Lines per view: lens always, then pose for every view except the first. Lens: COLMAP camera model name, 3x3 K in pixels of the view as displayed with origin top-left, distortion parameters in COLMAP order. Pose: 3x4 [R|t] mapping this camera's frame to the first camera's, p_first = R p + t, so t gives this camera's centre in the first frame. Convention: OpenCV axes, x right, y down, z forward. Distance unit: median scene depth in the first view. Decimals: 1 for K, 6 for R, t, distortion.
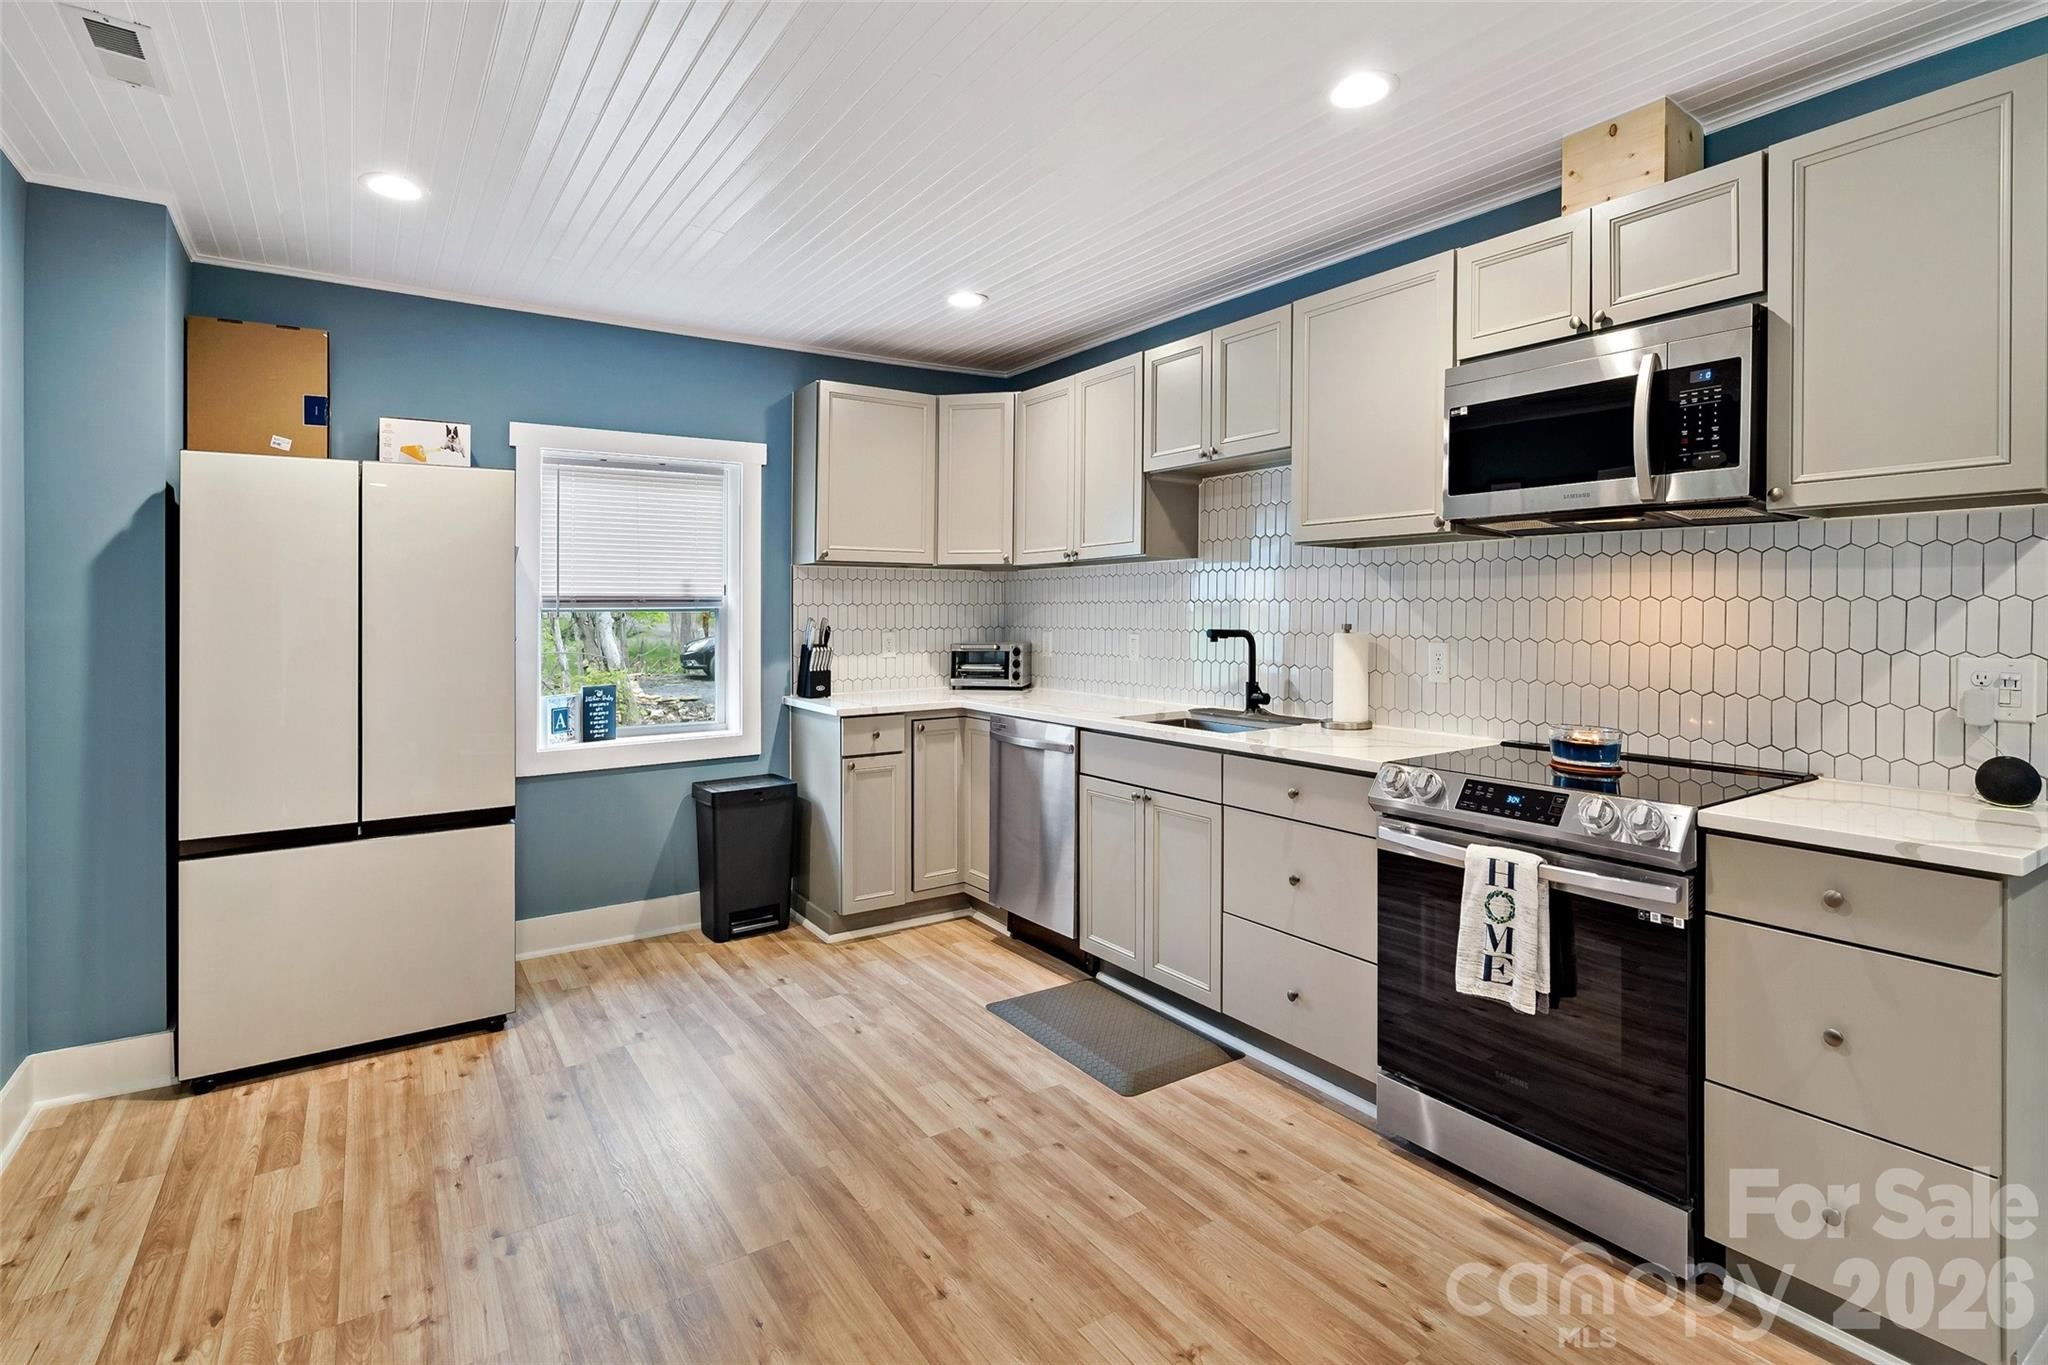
lens RADIAL K [[1120.8, 0, 1068.0], [0, 1120.8, 615.1], [0, 0, 1]] dist [0.002704, 0.000408]
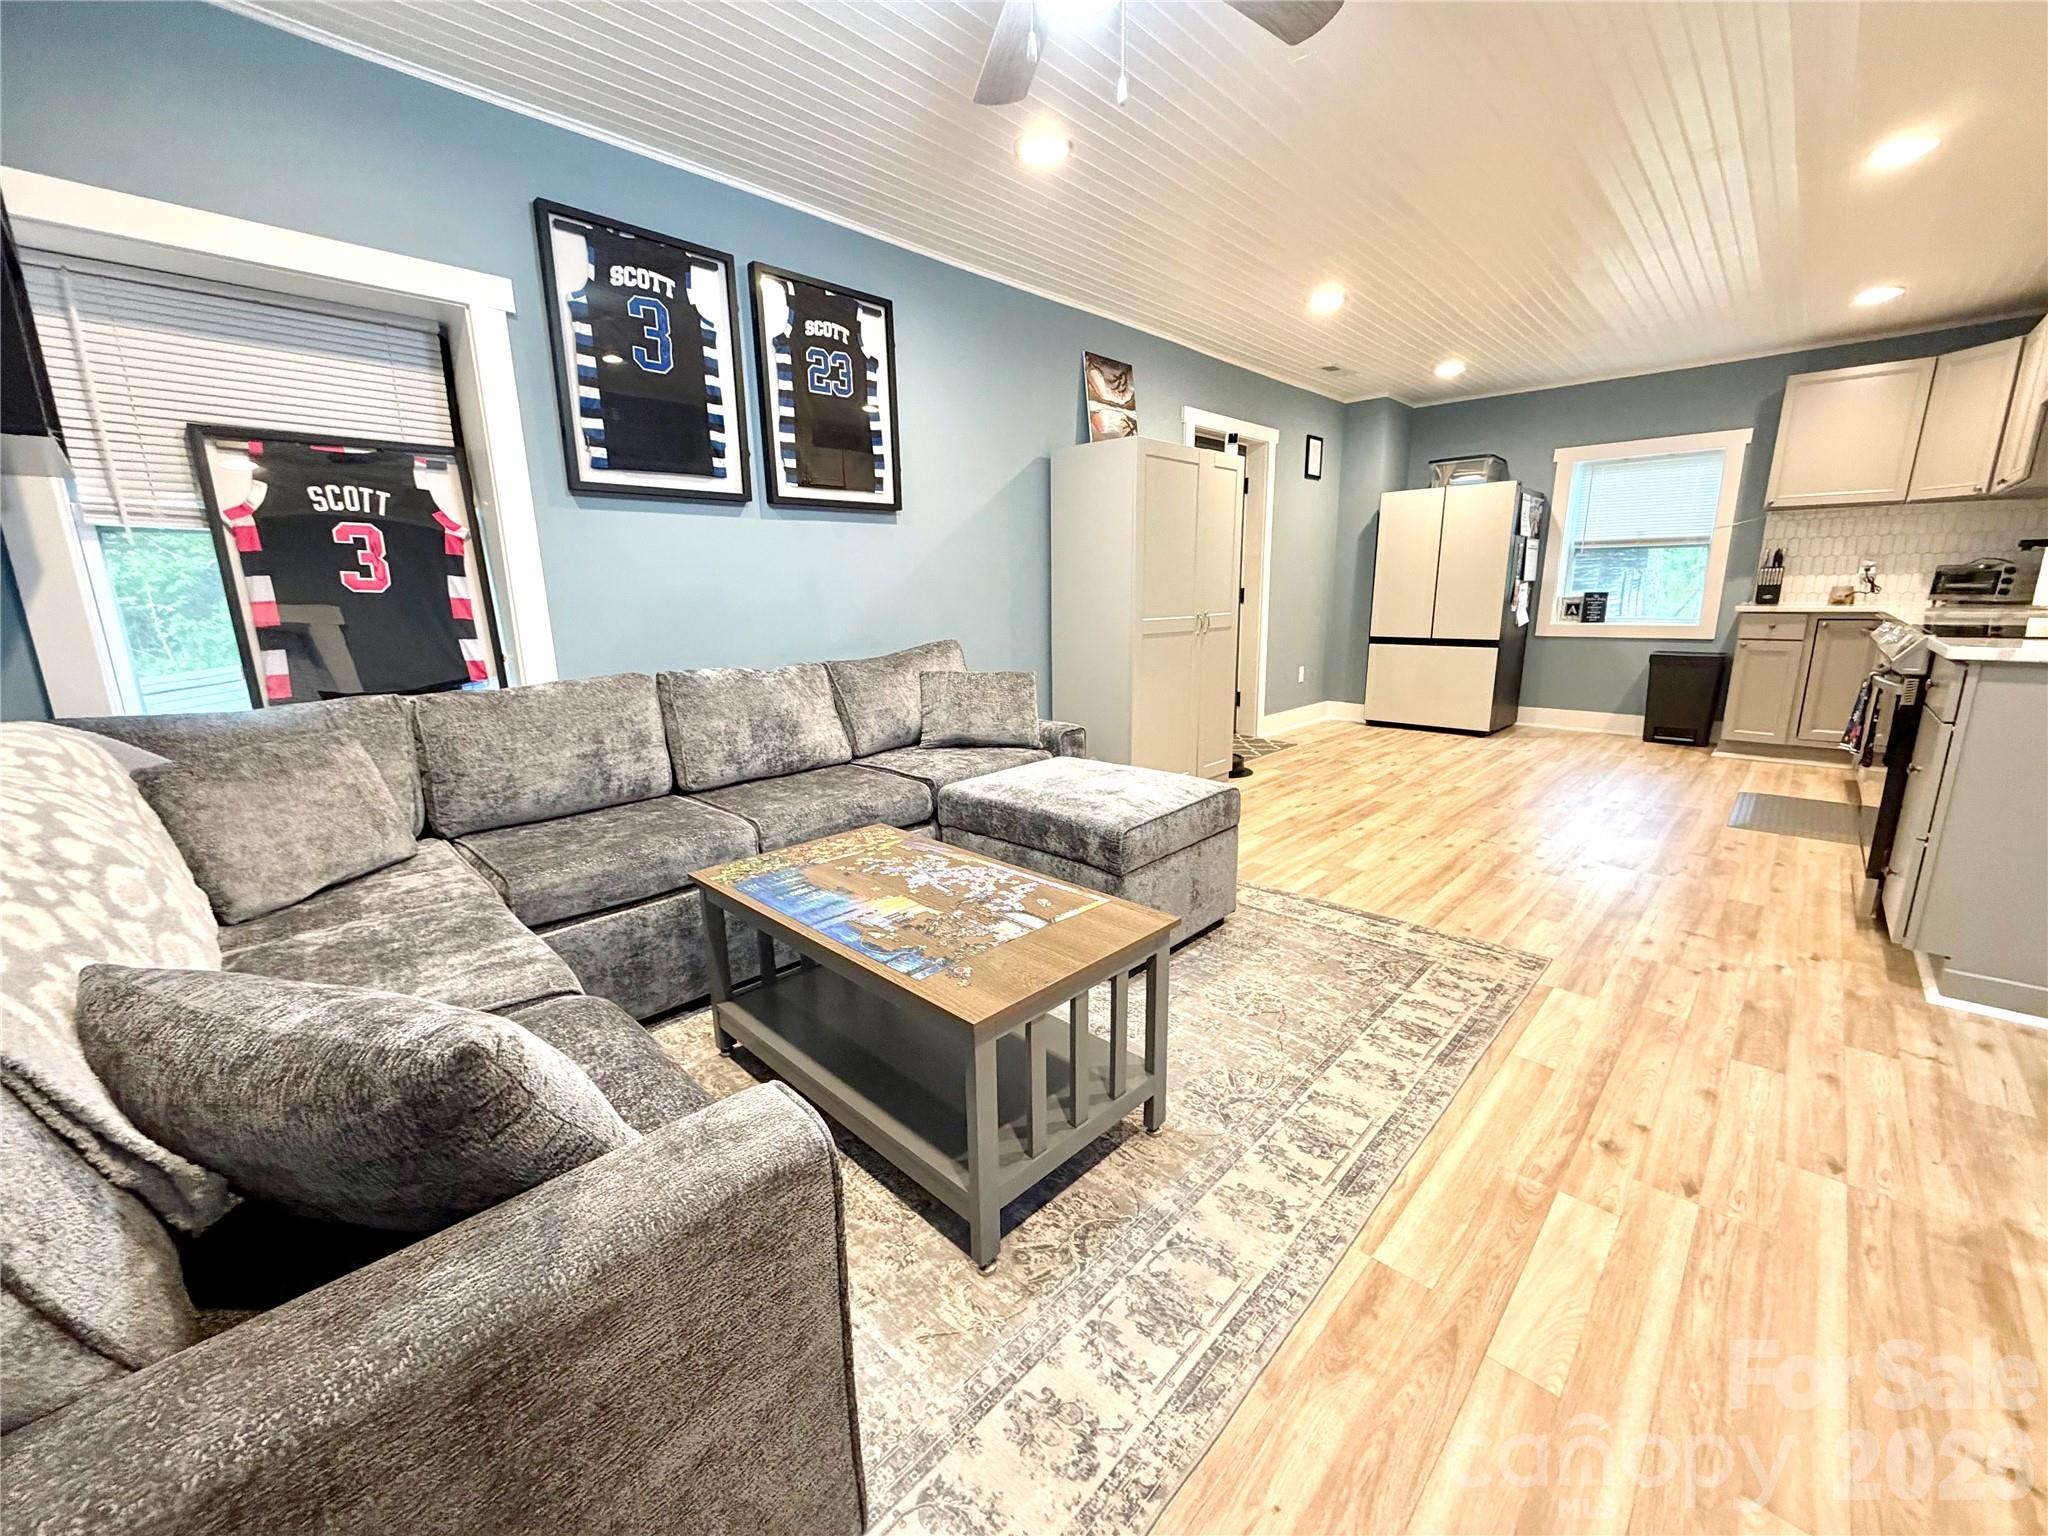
lens RADIAL K [[811.1, 0, 1017.8], [0, 811.1, 768.3], [0, 0, 1]] dist [-0.002276, -0.000192]
pose [[0.237676, 0.205702, -0.949314, 0.642098], [0.014228, 0.976477, 0.215151, 0.045313], [0.971240, -0.064643, 0.229158, -0.231809]]
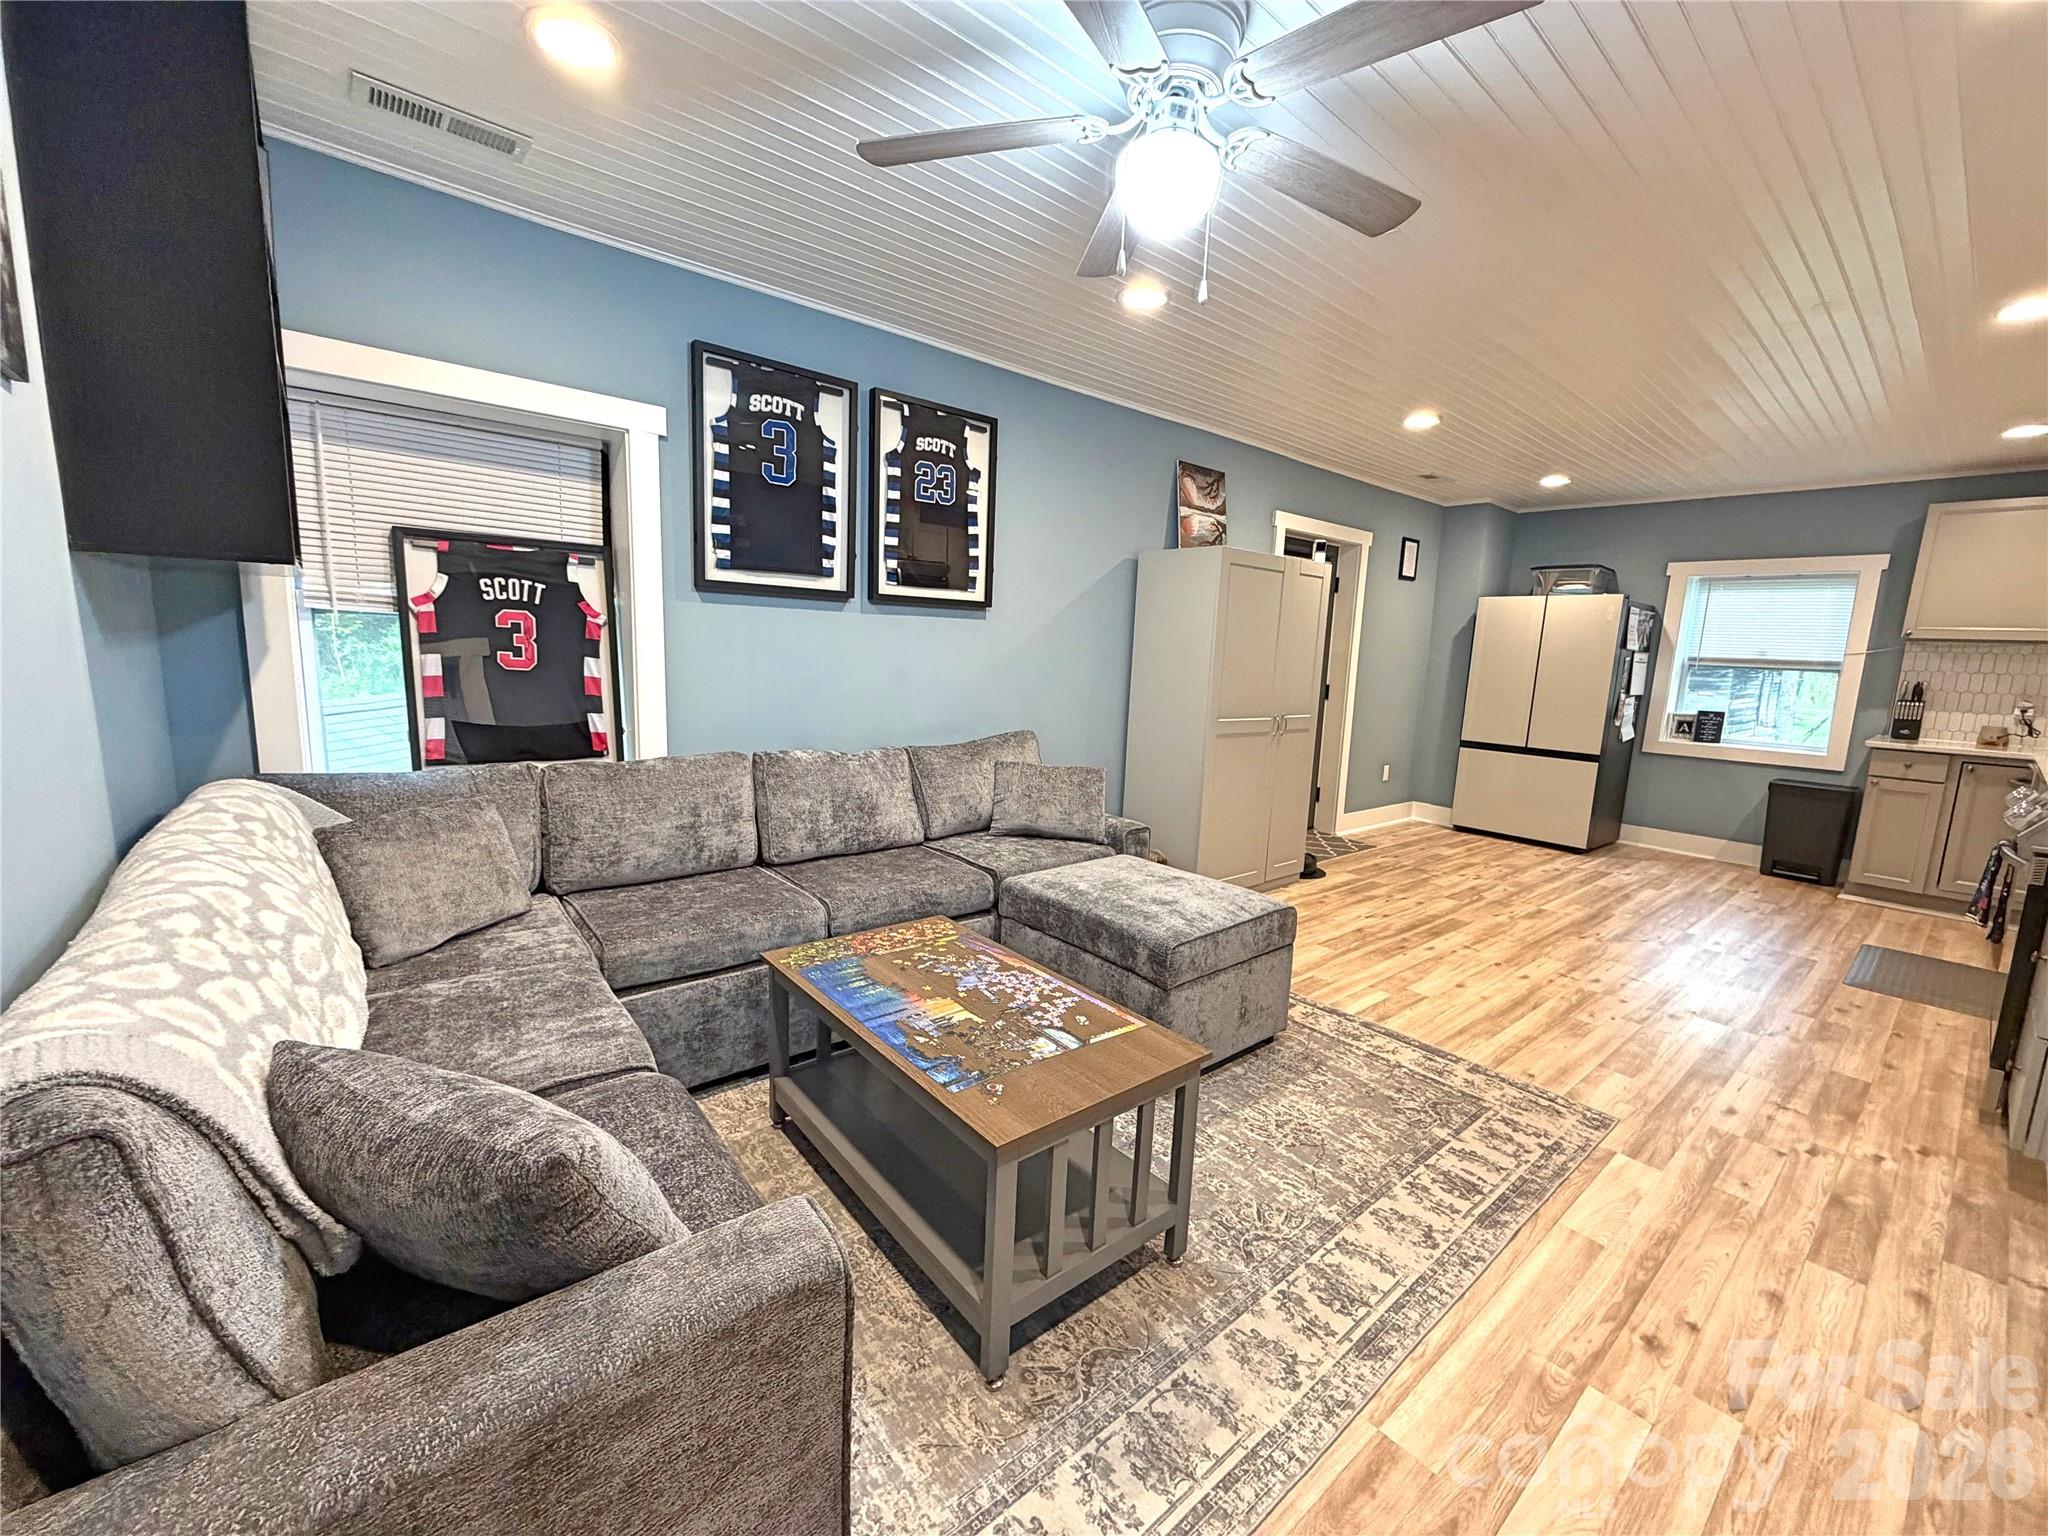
lens RADIAL K [[811.1, 0, 1018.1], [0, 811.1, 767.4], [0, 0, 1]] dist [-0.002276, -0.000192]
pose [[0.125496, 0.150856, -0.980558, 0.664374], [-0.042236, 0.988288, 0.146640, 0.009410], [0.991195, 0.023012, 0.130398, -0.222994]]
